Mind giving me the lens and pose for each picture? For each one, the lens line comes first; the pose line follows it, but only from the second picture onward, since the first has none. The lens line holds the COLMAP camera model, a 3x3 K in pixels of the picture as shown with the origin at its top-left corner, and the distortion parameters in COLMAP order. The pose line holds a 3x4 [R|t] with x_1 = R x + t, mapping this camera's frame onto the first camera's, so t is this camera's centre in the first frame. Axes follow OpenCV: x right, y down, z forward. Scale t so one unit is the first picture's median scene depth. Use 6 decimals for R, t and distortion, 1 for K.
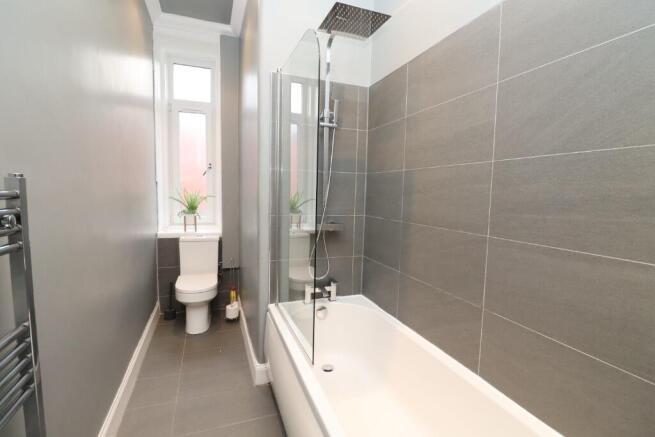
lens RADIAL K [[310.9, 0, 327.5], [0, 310.9, 218.5], [0, 0, 1]] dist [-0.002402, -0.000963]
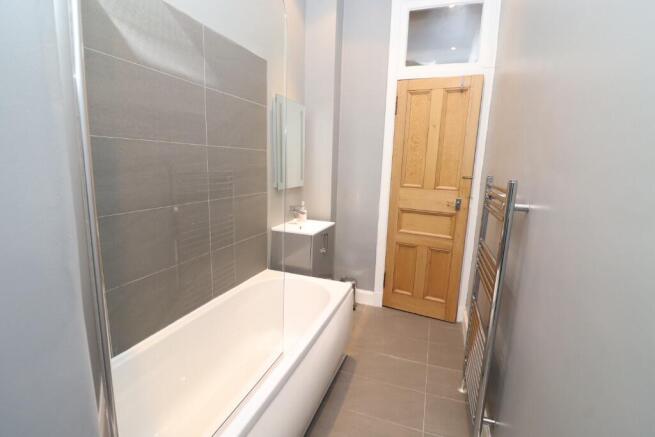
lens RADIAL K [[310.9, 0, 327.5], [0, 310.9, 218.5], [0, 0, 1]] dist [-0.002402, -0.000963]
pose [[-0.754052, -0.172449, 0.633772, -0.770551], [-0.002050, 0.965531, 0.260280, -0.227350], [-0.656811, 0.194966, -0.728414, 1.674373]]
